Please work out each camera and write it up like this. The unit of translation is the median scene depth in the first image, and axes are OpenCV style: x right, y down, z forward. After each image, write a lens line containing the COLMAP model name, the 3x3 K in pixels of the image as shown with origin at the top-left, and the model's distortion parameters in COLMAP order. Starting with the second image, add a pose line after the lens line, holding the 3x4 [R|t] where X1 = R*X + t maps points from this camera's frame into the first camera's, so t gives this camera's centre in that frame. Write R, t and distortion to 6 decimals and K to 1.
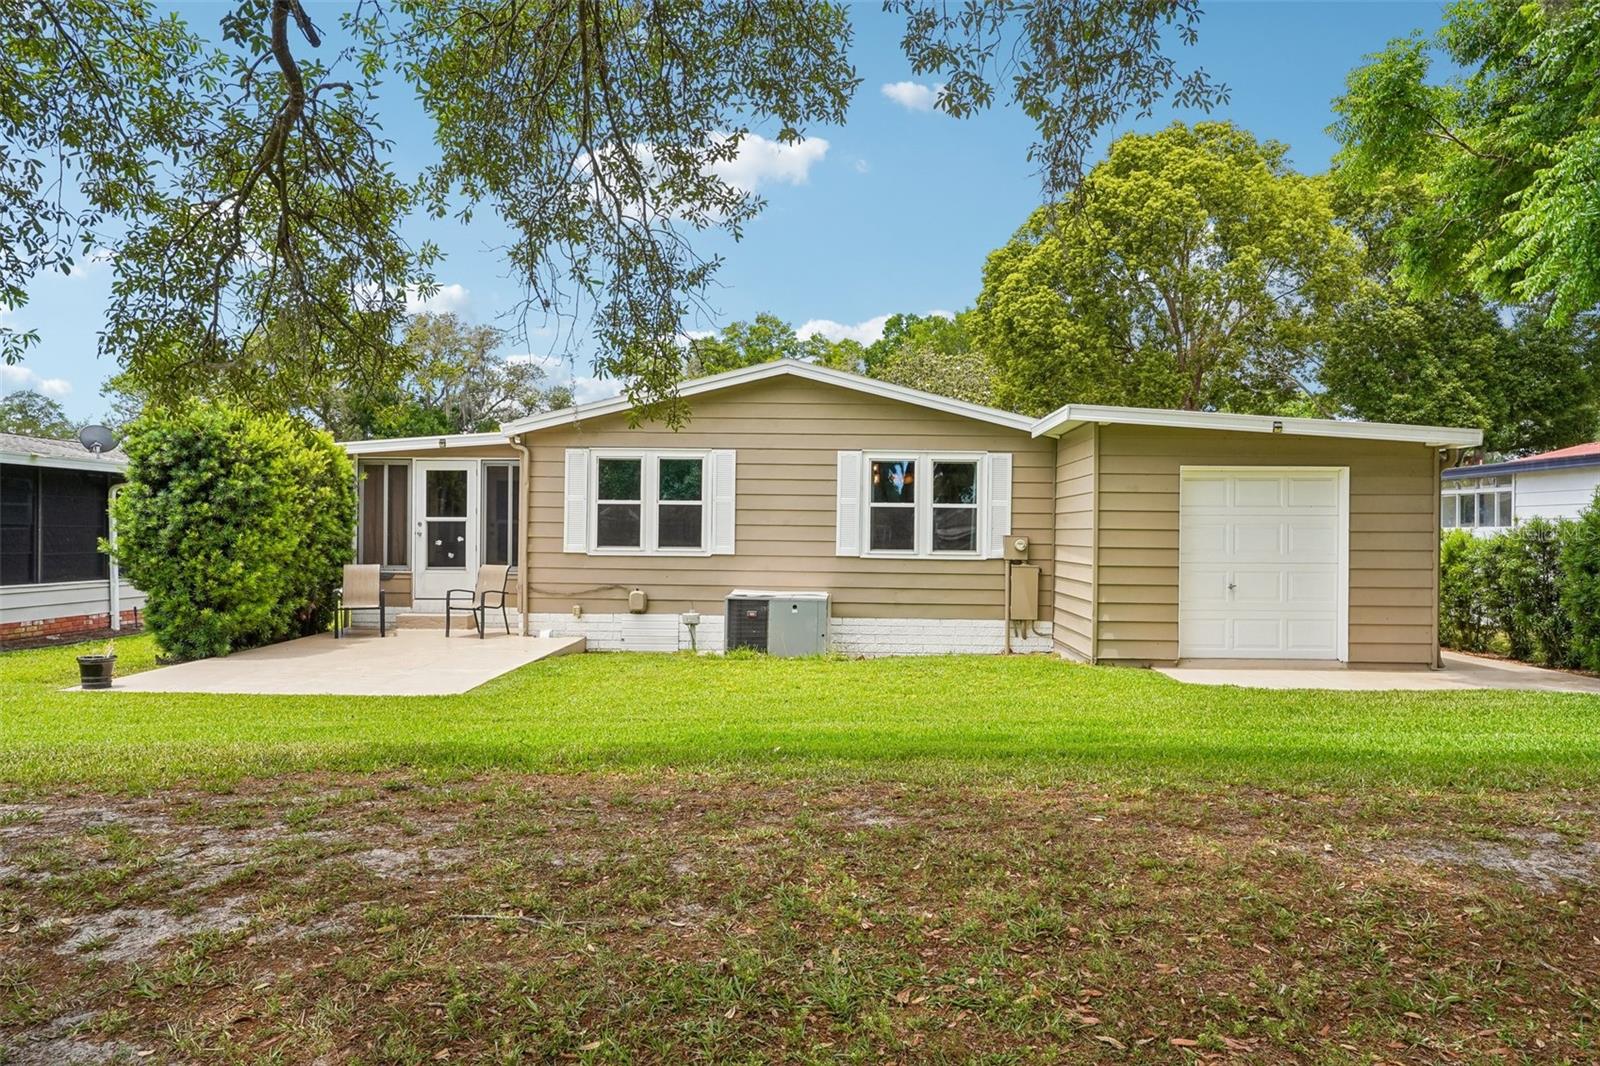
lens RADIAL K [[1118.6, 0, 805.0], [0, 1118.6, 532.8], [0, 0, 1]] dist [0.004164, 0.001008]
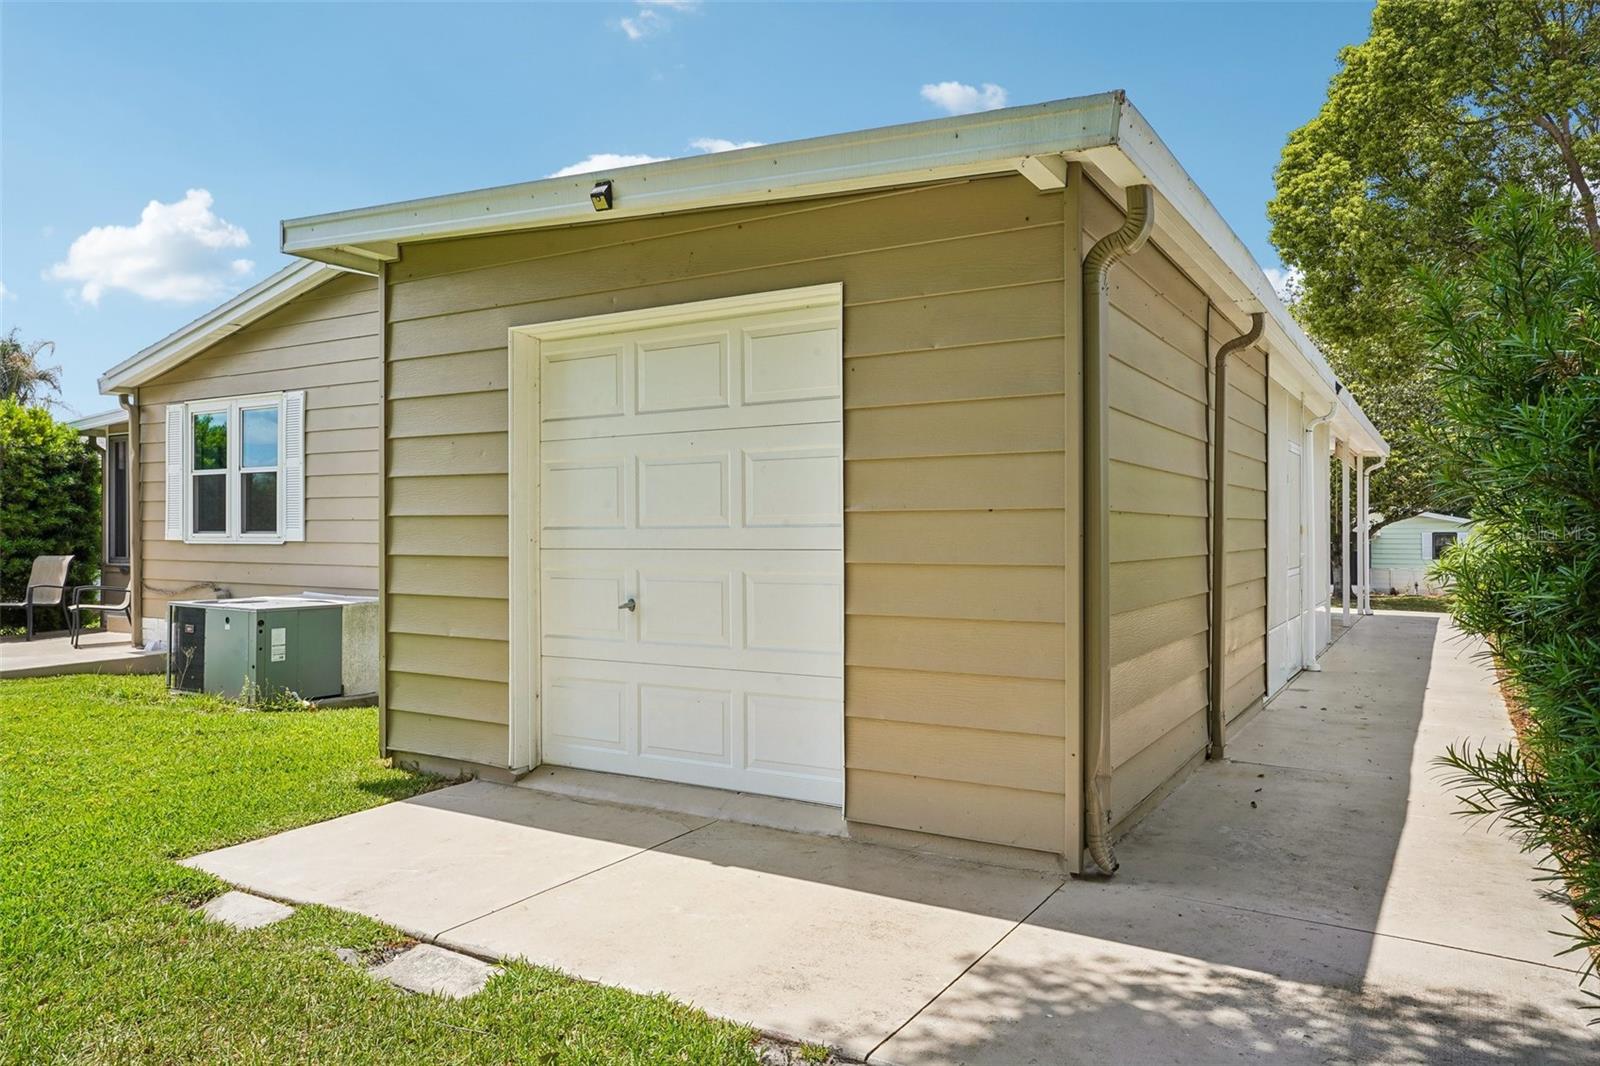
lens RADIAL K [[1073.9, 0, 811.3], [0, 1073.9, 543.7], [0, 0, 1]] dist [0.009940, 0.002727]
pose [[0.873310, -0.003990, -0.487148, 0.534974], [0.008343, 0.999942, 0.006765, 0.018778], [0.487093, -0.009972, 0.873293, 0.569476]]
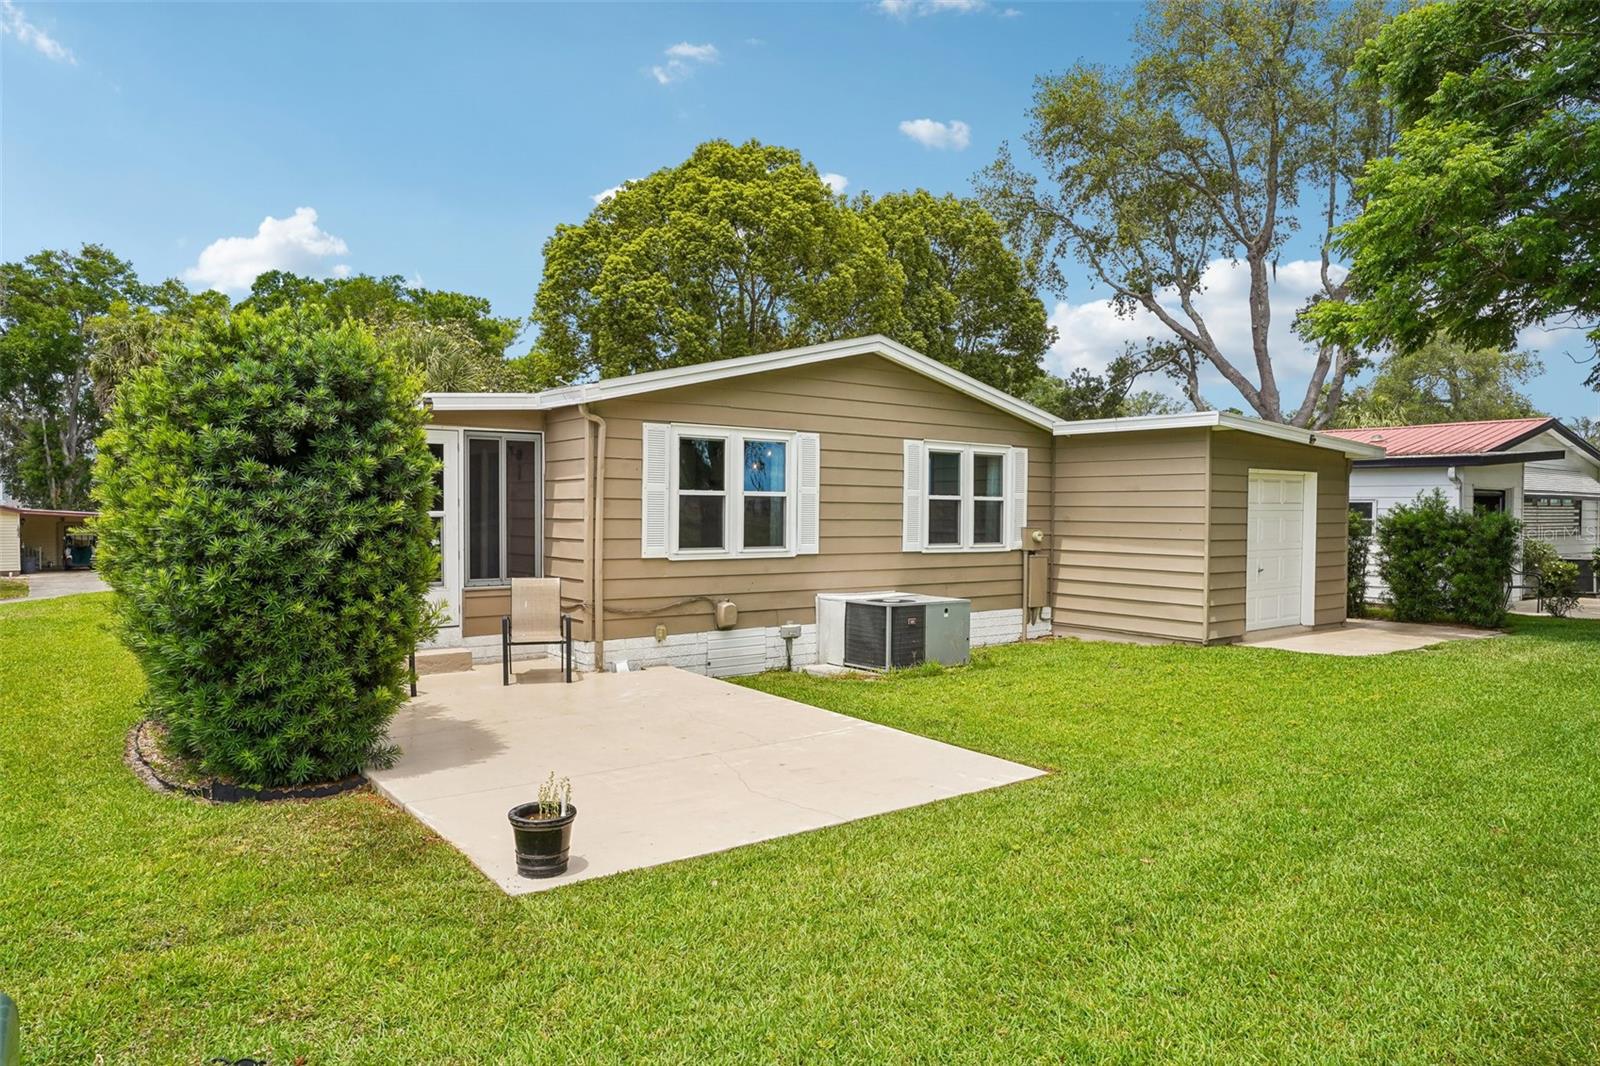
lens RADIAL K [[1014.5, 0, 798.9], [0, 1014.5, 538.8], [0, 0, 1]] dist [-0.016603, 0.004919]
pose [[0.776747, -0.022526, 0.629410, -0.570436], [0.000150, 0.999367, 0.035581, -0.020334], [-0.629813, -0.027543, 0.776258, 0.395263]]
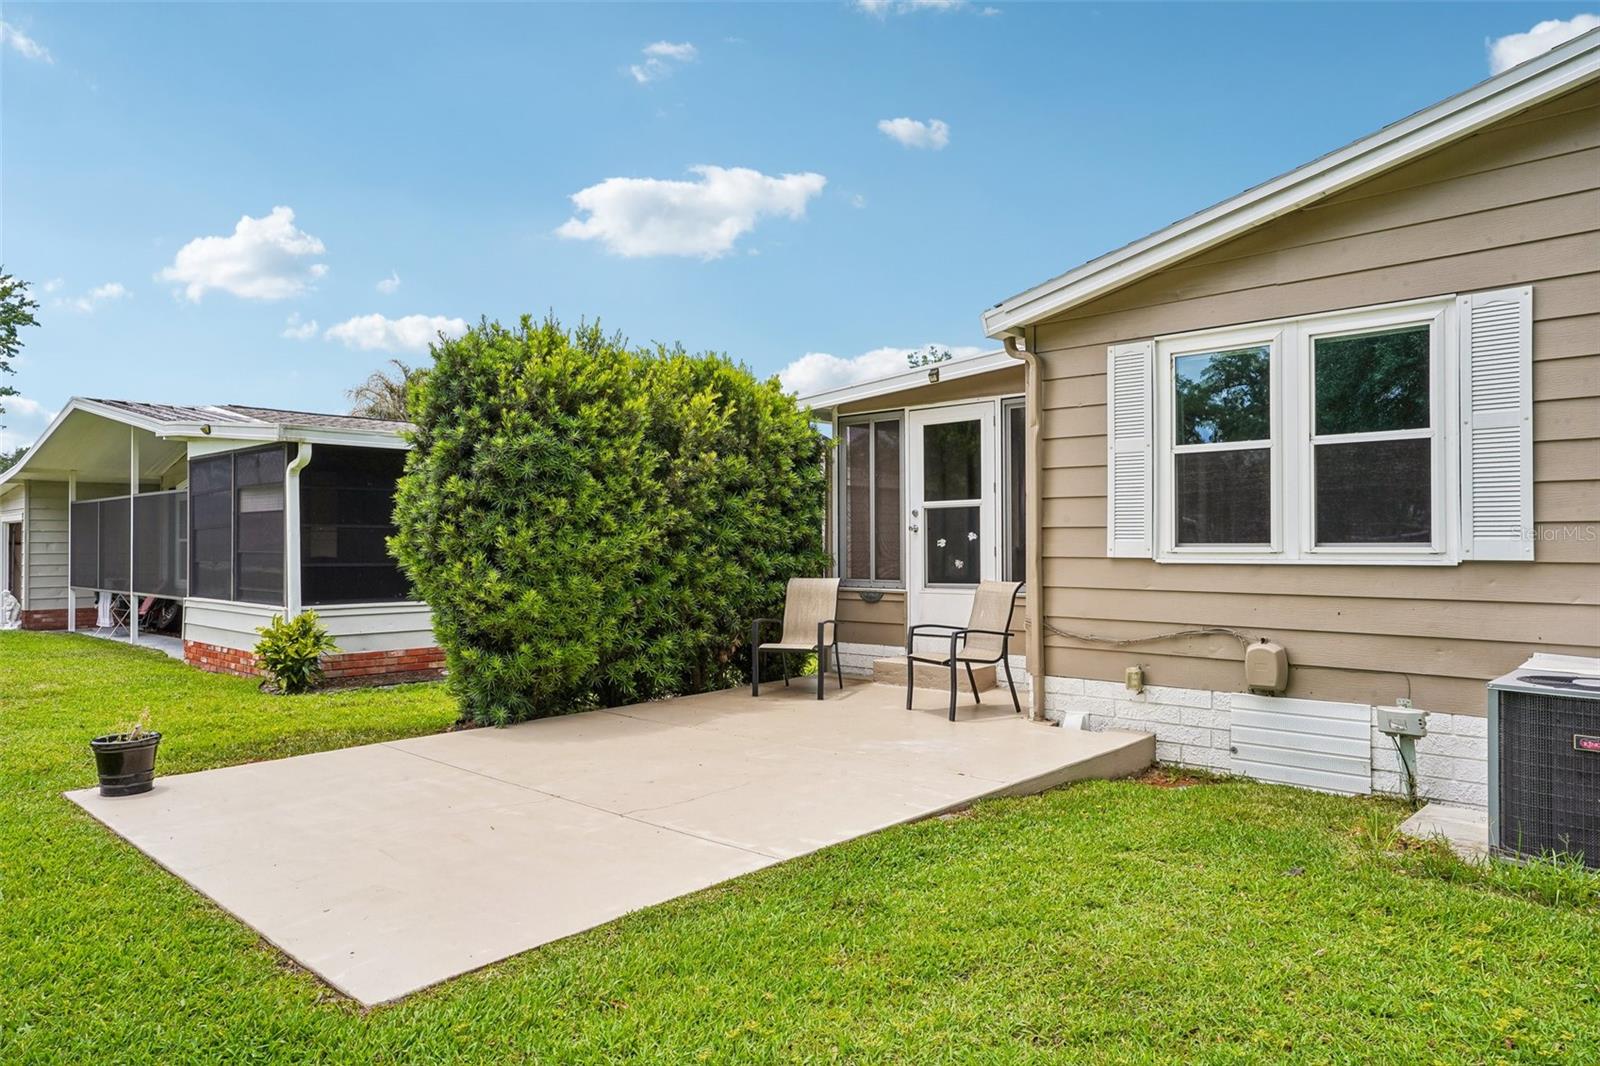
lens RADIAL K [[1014.5, 0, 796.4], [0, 1014.5, 537.2], [0, 0, 1]] dist [-0.016603, 0.004919]
pose [[0.749166, -0.016569, -0.662175, -0.023441], [0.010833, 0.999860, -0.012762, 0.012903], [0.662293, 0.002387, 0.749241, 0.577658]]
